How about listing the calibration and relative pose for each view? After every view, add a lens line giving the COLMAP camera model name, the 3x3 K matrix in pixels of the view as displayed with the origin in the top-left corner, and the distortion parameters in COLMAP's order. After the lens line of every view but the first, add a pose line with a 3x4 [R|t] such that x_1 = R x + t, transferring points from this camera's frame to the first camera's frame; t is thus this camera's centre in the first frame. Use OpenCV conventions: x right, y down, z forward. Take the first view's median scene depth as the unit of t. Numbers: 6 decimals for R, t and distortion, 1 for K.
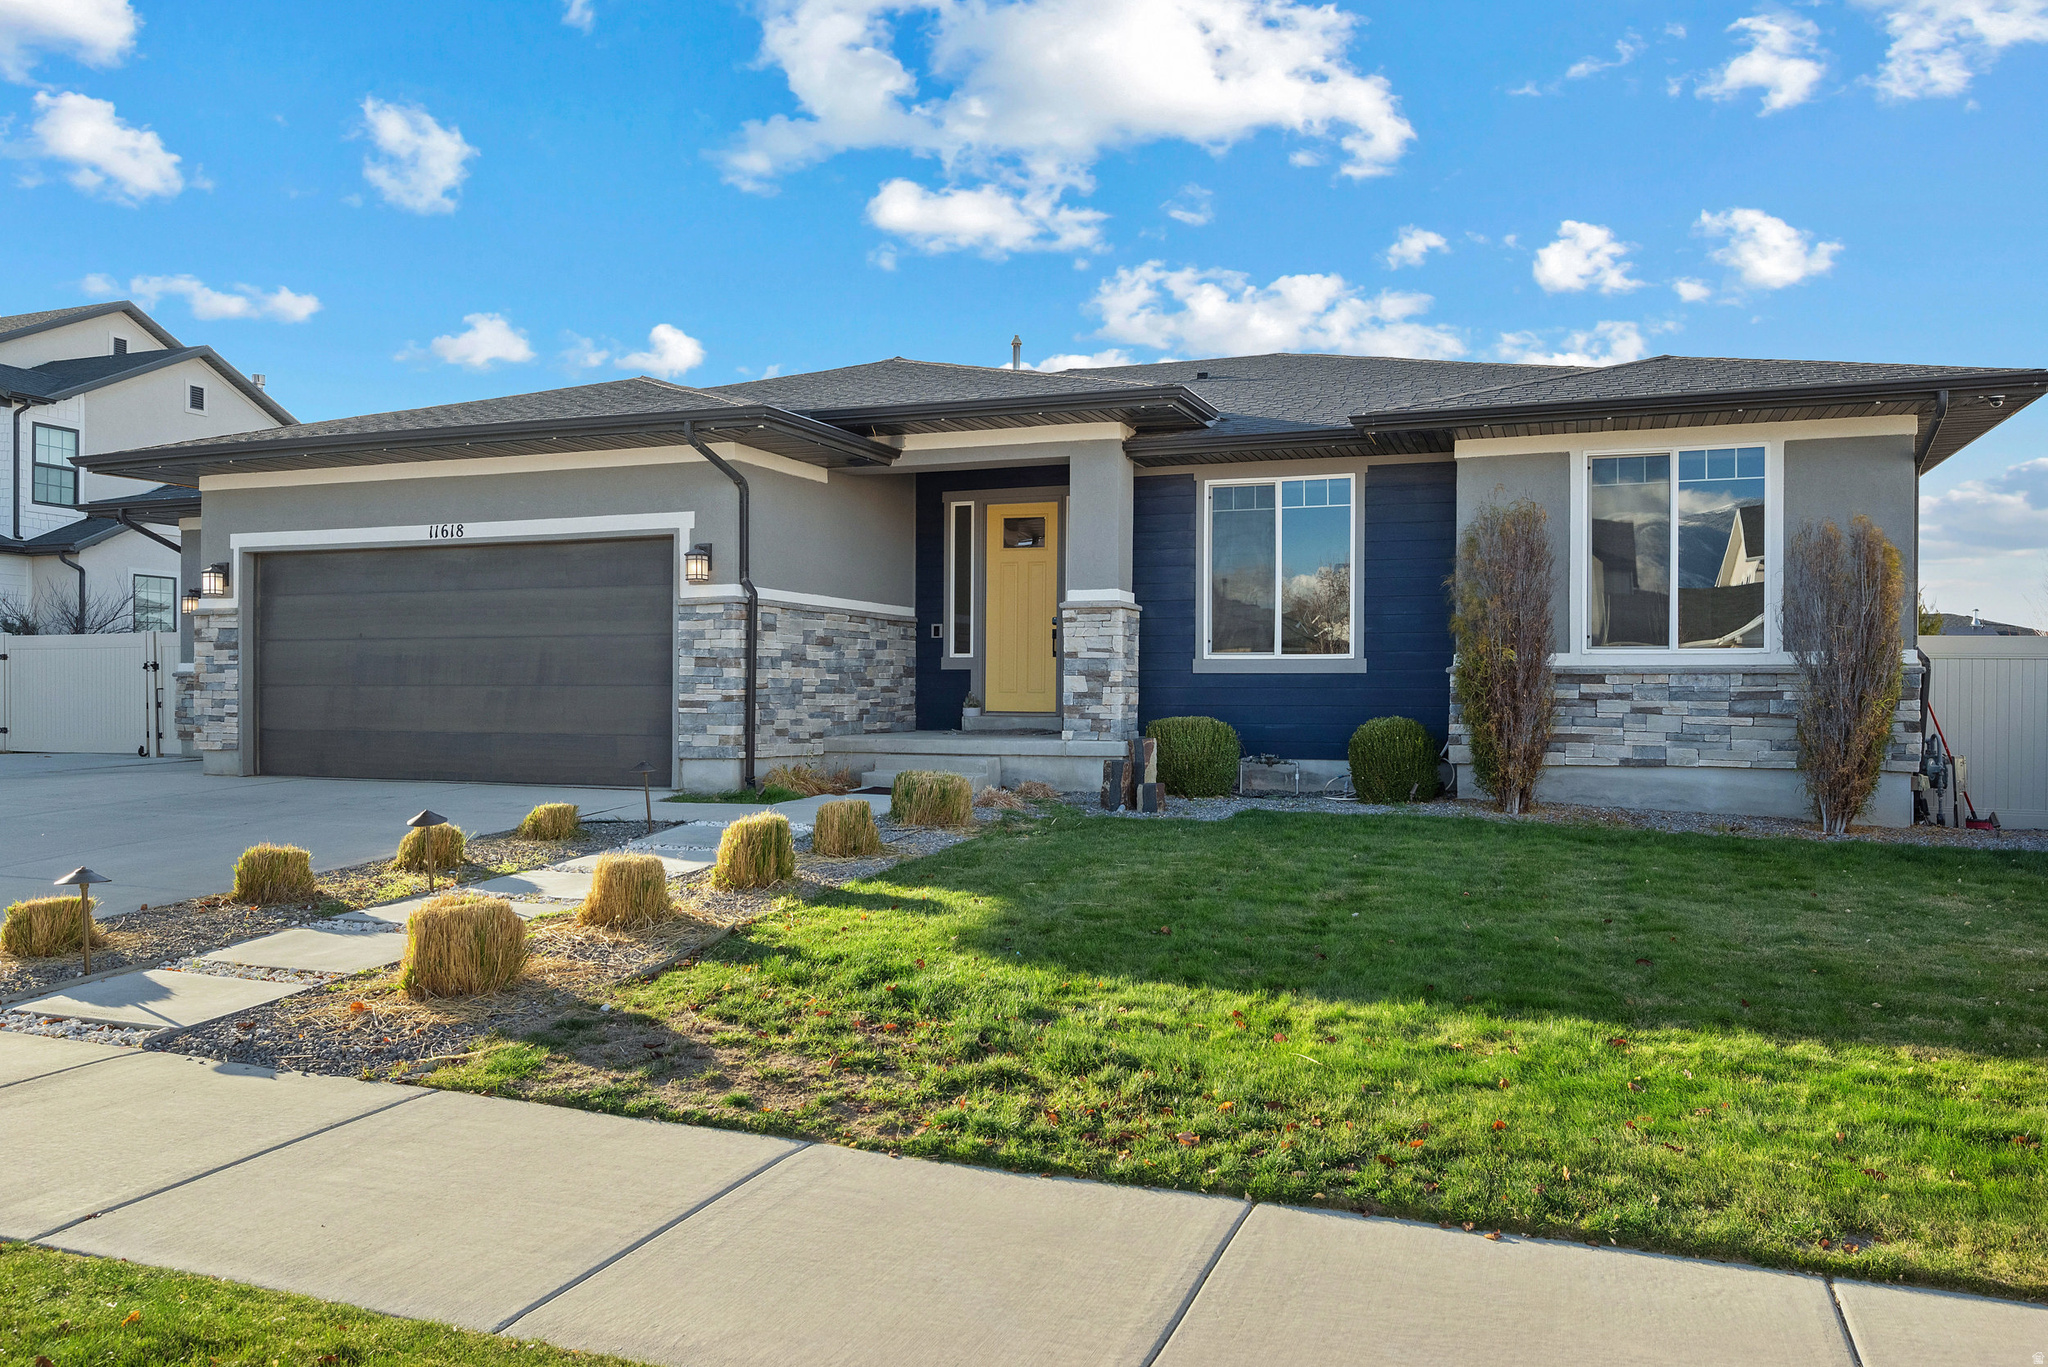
lens RADIAL K [[1440.3, 0, 1019.2], [0, 1440.3, 677.9], [0, 0, 1]] dist [0.006124, 0.002262]
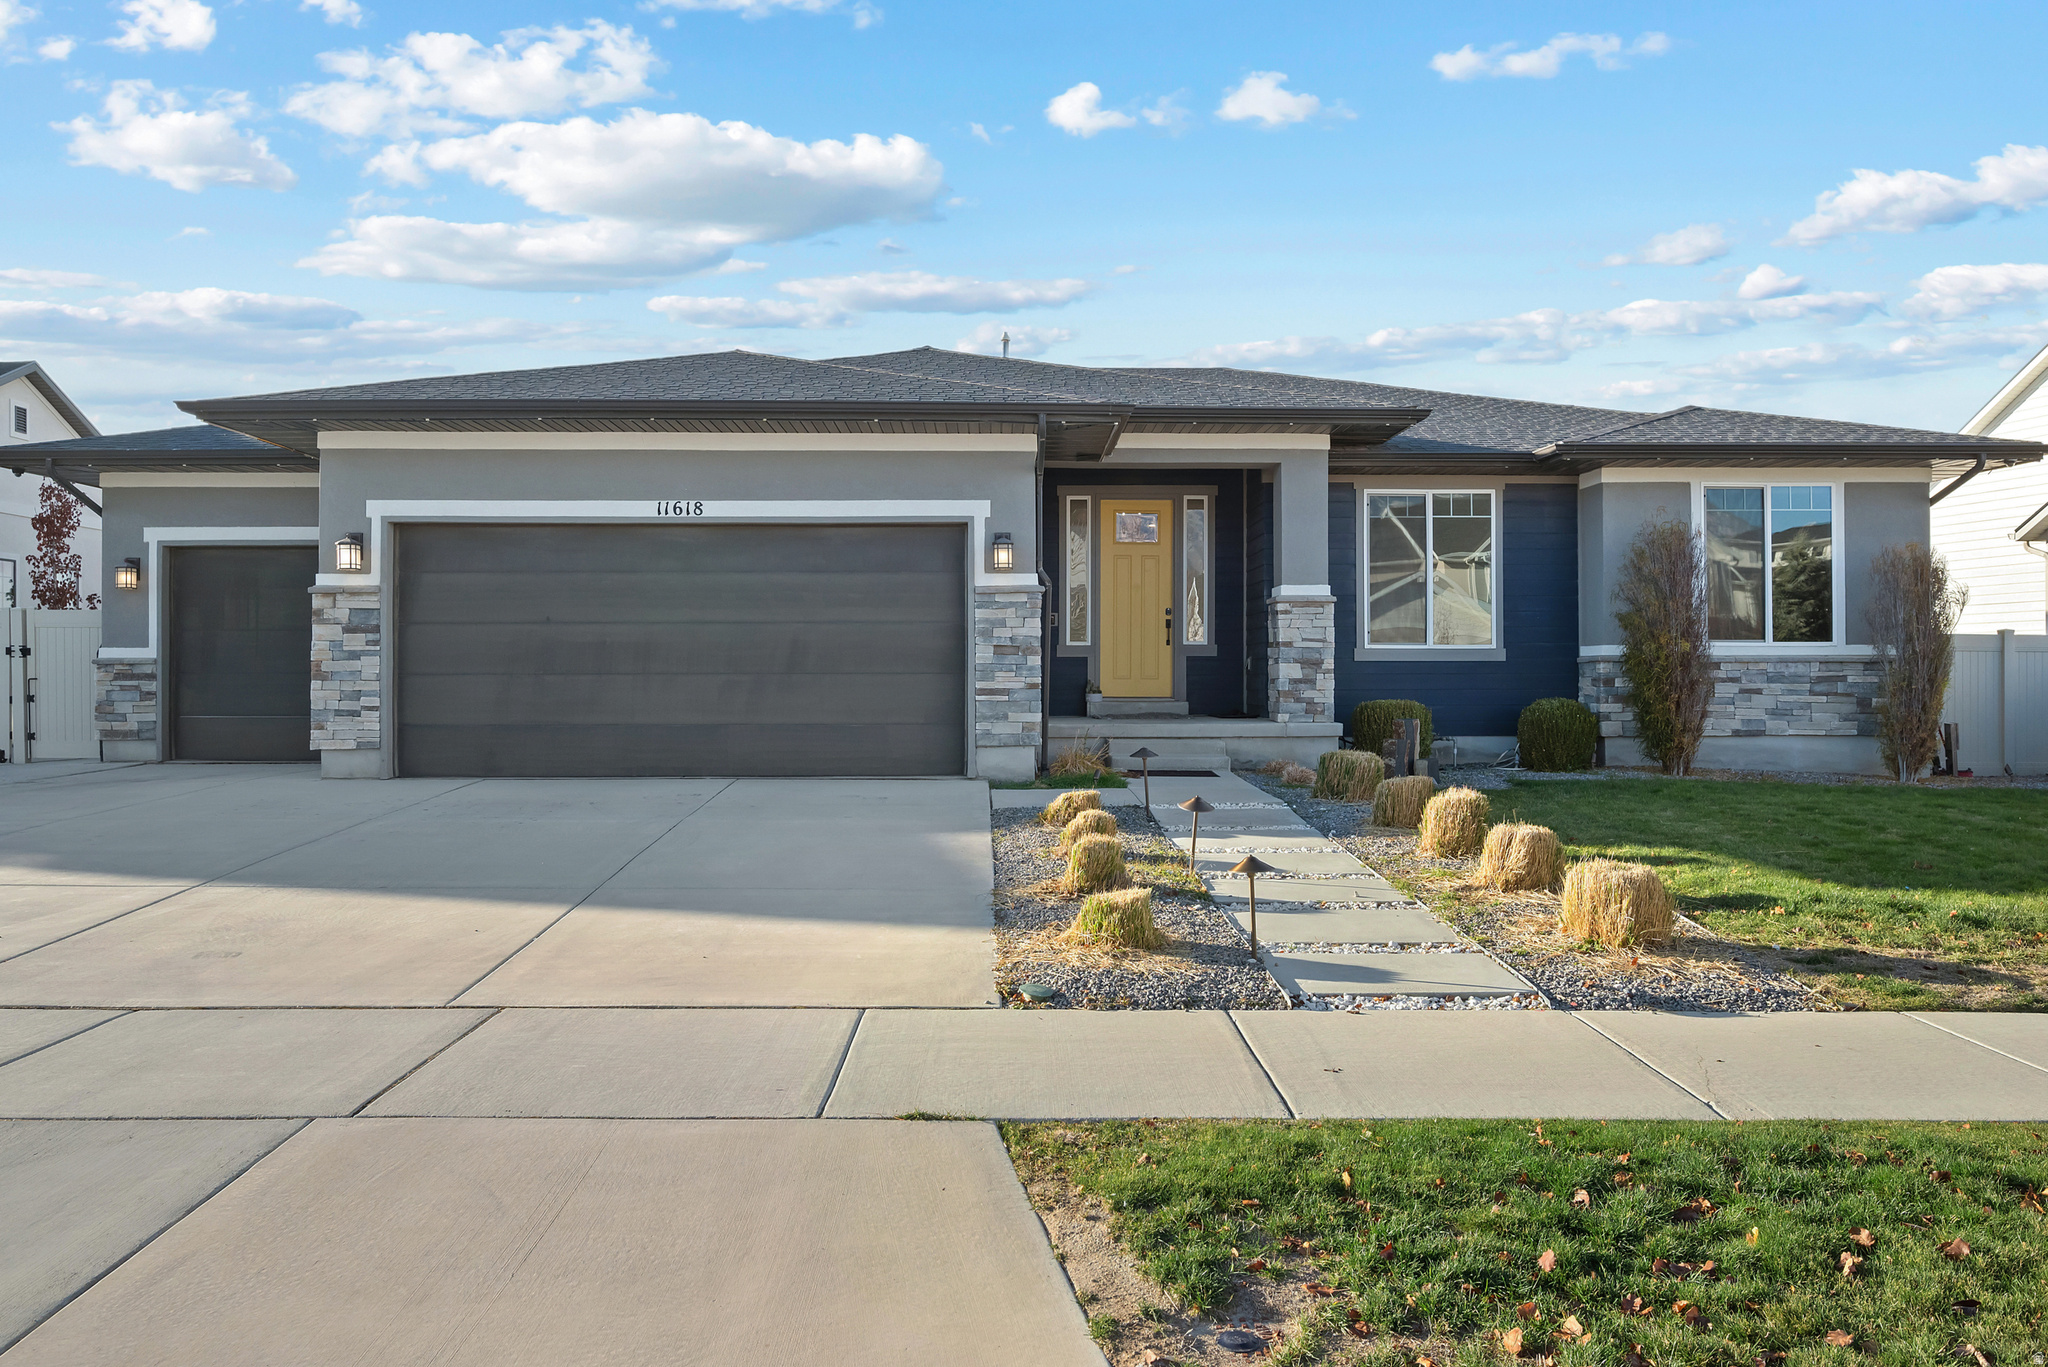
lens RADIAL K [[1440.3, 0, 1078.9], [0, 1440.3, 641.3], [0, 0, 1]] dist [0.006124, 0.002262]
pose [[0.929708, 0.005374, 0.368258, -0.515167], [0.000204, 0.999886, -0.015107, -0.001811], [-0.368297, 0.014120, 0.929601, 0.040751]]
